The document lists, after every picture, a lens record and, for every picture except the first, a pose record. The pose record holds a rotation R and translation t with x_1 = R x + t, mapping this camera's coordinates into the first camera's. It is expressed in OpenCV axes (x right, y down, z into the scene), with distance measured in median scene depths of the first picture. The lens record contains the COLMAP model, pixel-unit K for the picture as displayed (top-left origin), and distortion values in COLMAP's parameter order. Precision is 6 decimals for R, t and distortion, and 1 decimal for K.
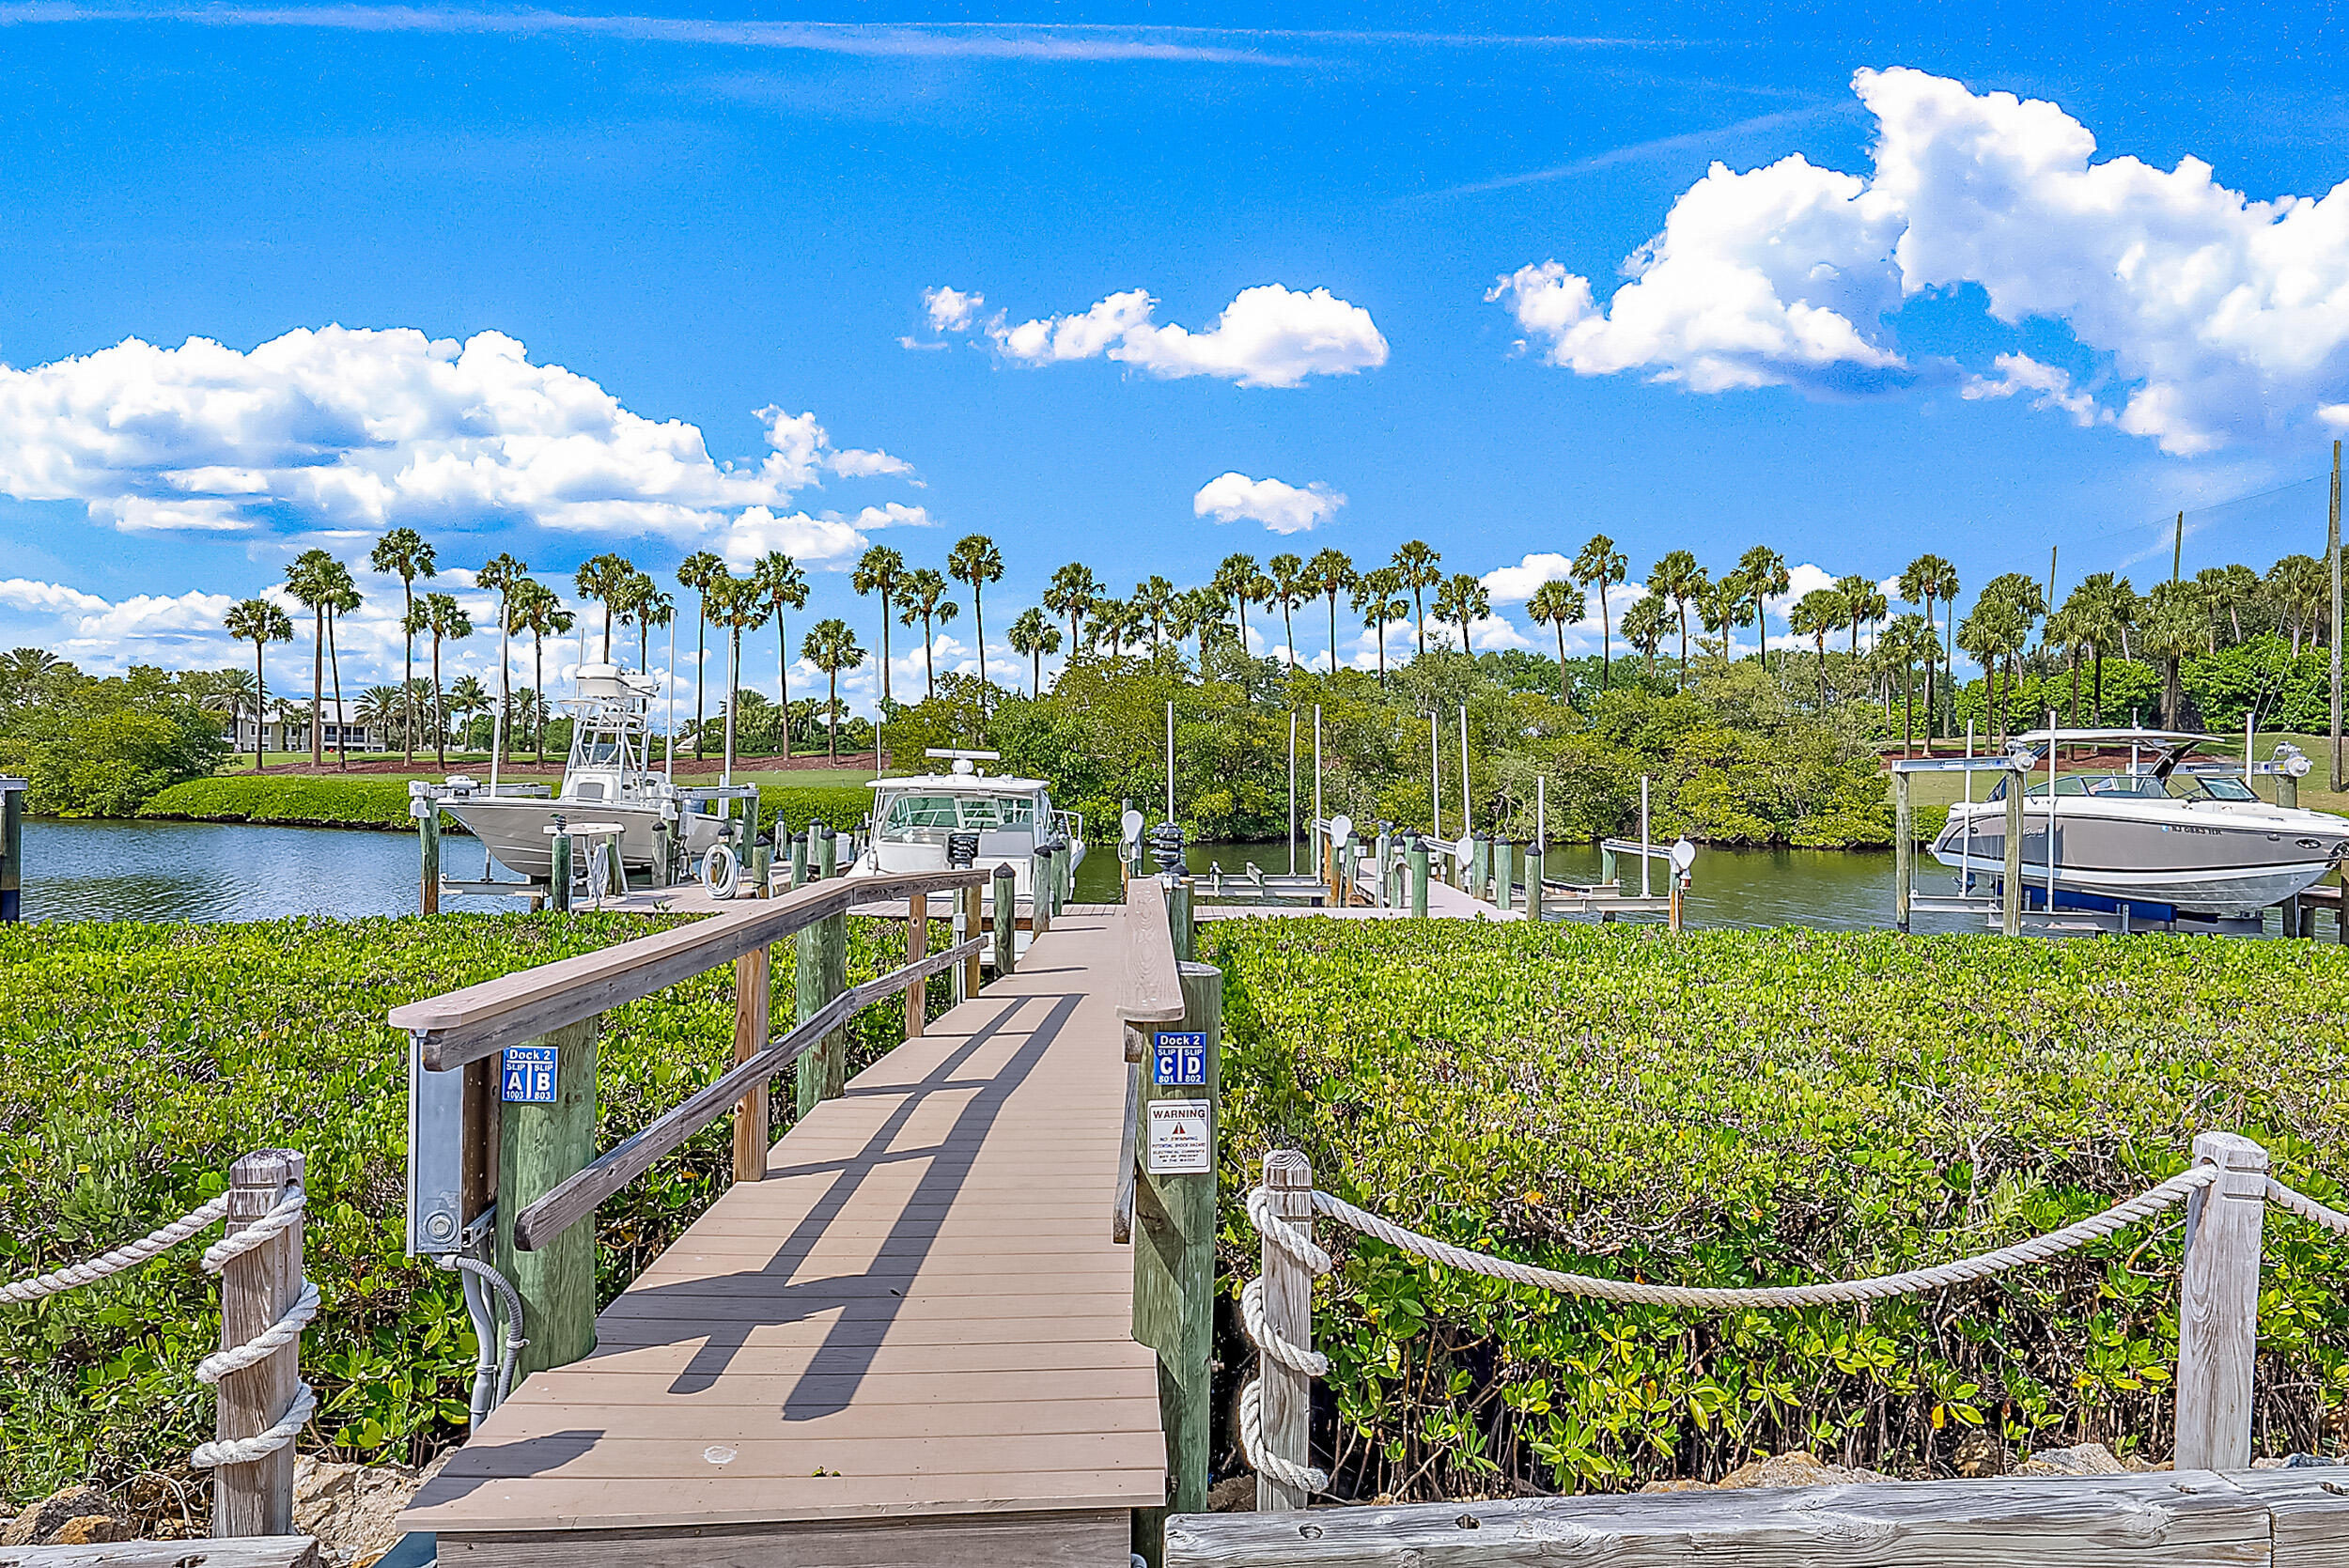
lens RADIAL K [[1269.8, 0, 1196.1], [0, 1269.8, 769.5], [0, 0, 1]] dist [-0.005219, -0.000543]
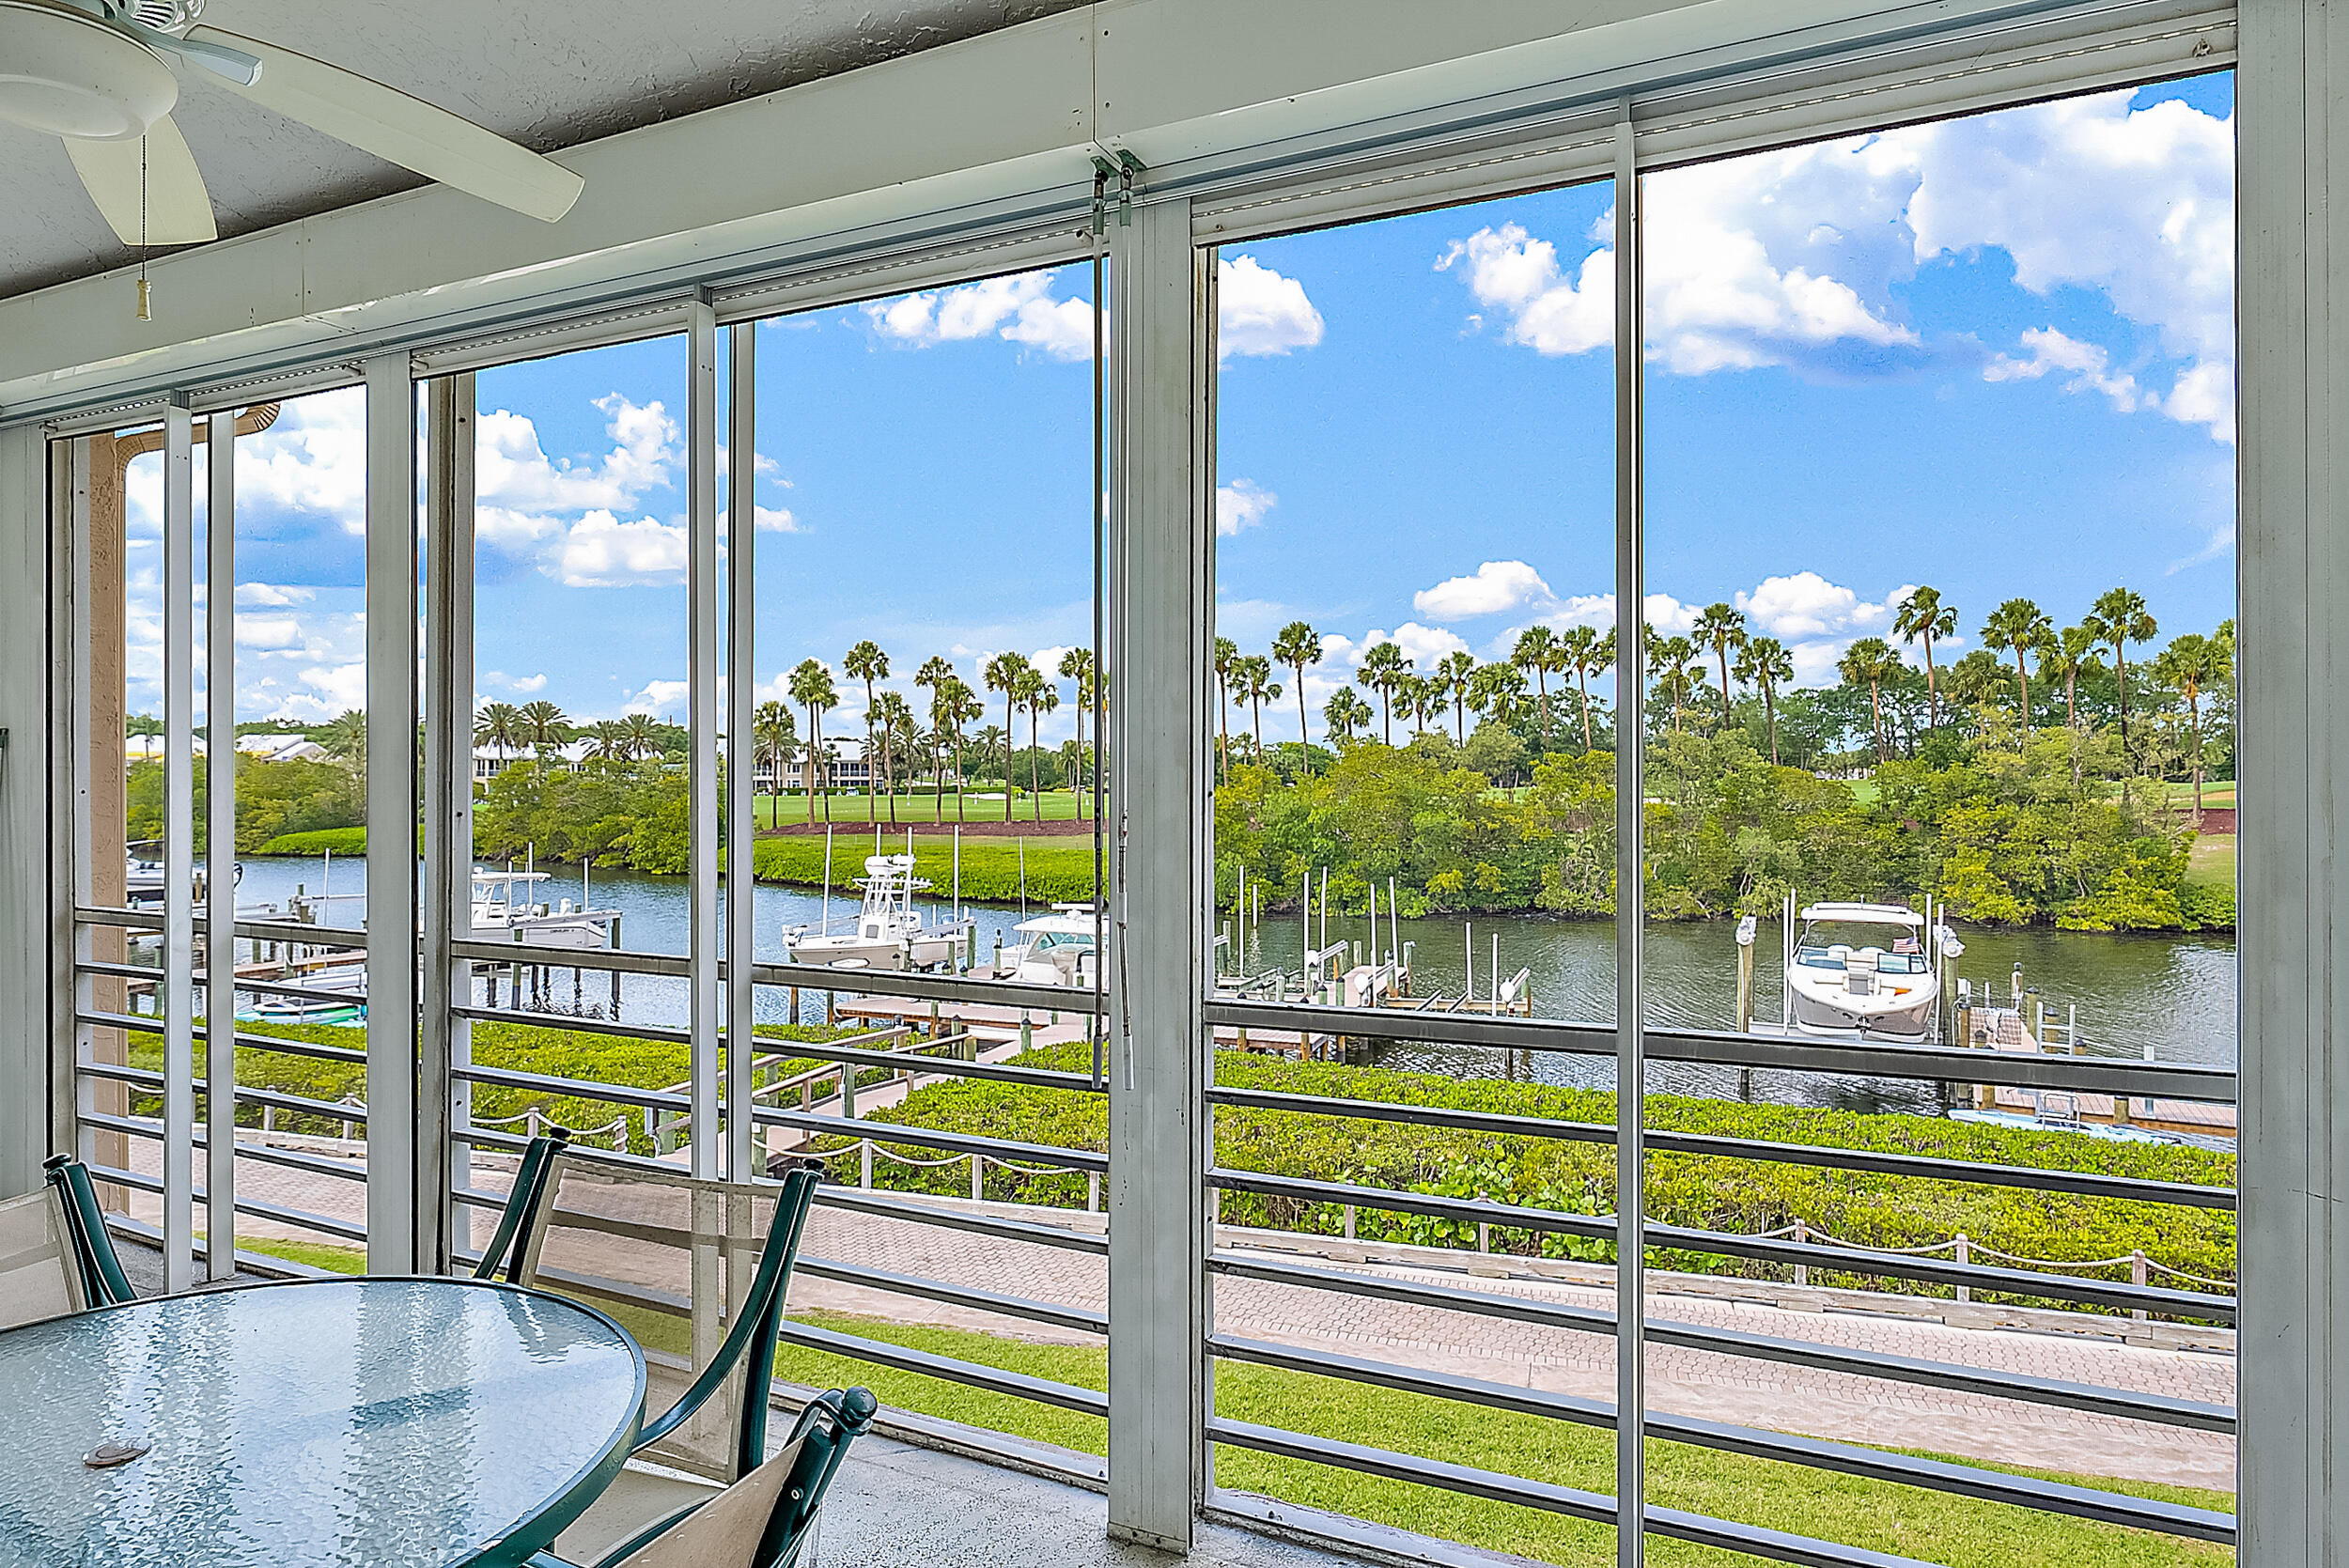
lens RADIAL K [[1348.7, 0, 1186.6], [0, 1348.7, 772.0], [0, 0, 1]] dist [-0.006688, -0.000324]
pose [[0.934675, -0.012660, -0.355277, 0.160644], [0.012668, 0.999917, -0.002304, -0.050764], [0.355276, -0.002348, 0.934758, -0.159971]]
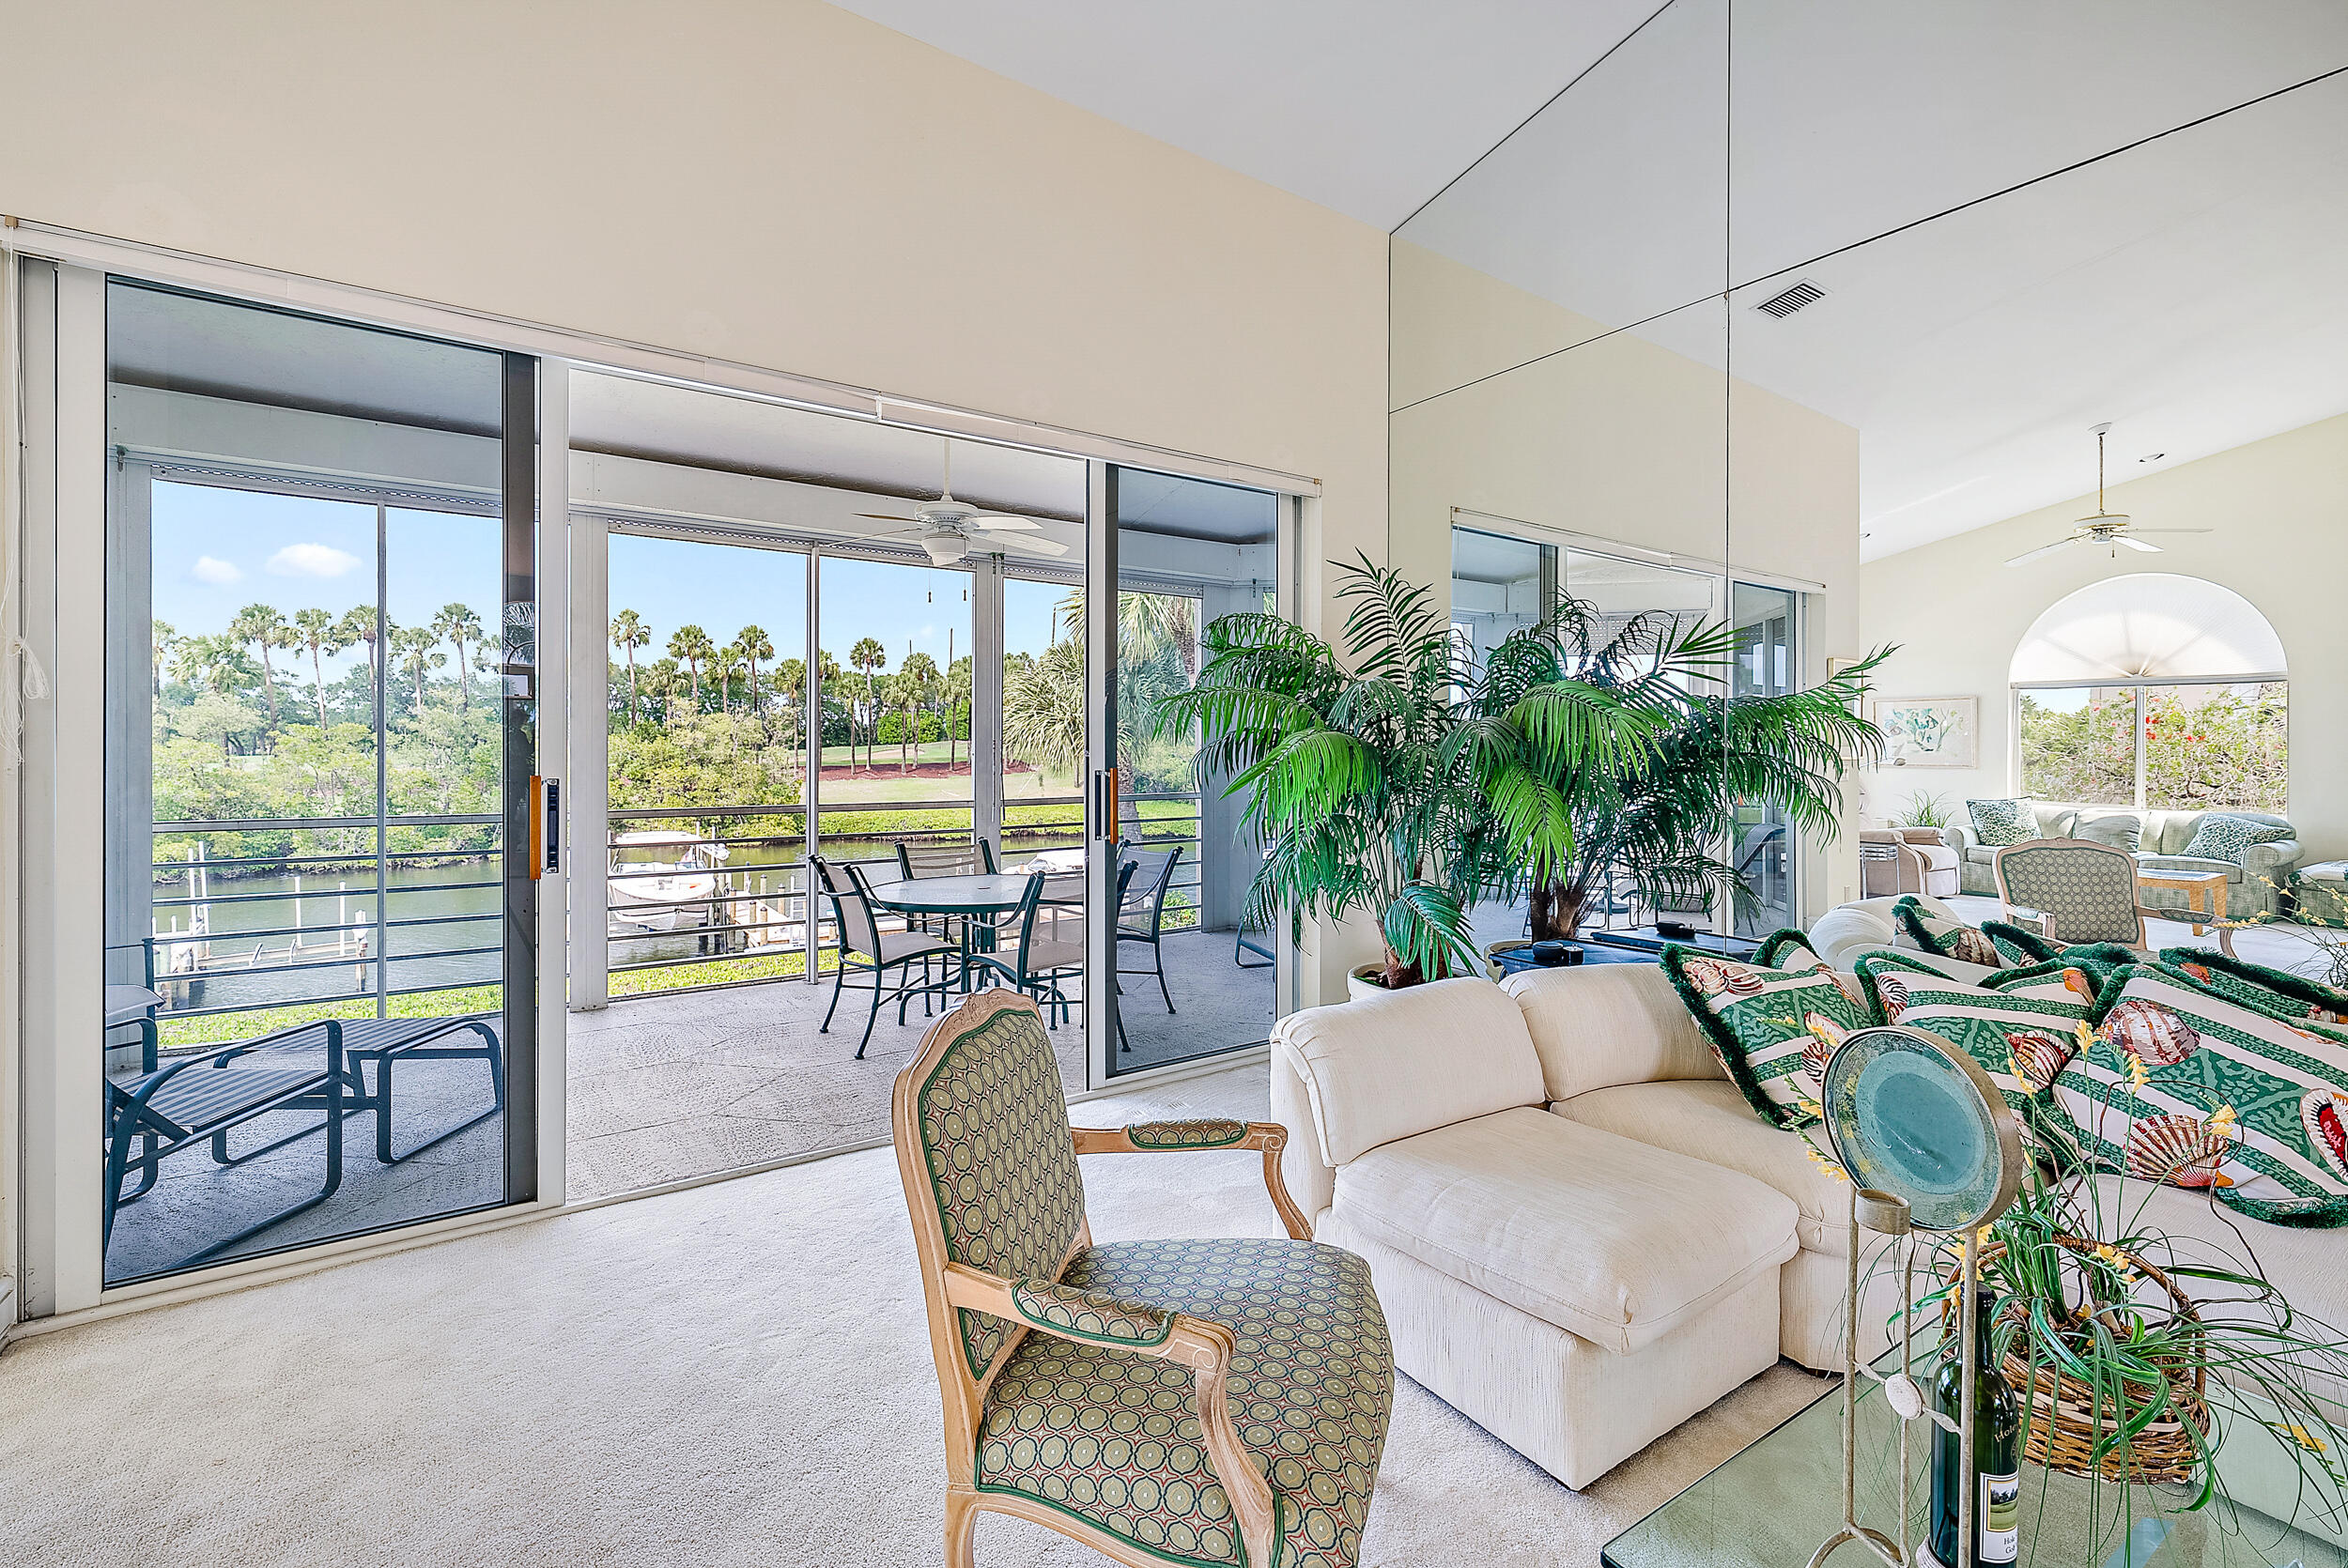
lens RADIAL K [[1024.1, 0, 1185.5], [0, 1024.1, 751.6], [0, 0, 1]] dist [0.001903, -0.000153]
pose [[0.782393, -0.014433, 0.622618, 0.107775], [0.005450, 0.999852, 0.016329, -0.051898], [-0.622761, -0.009382, 0.782356, -0.212528]]
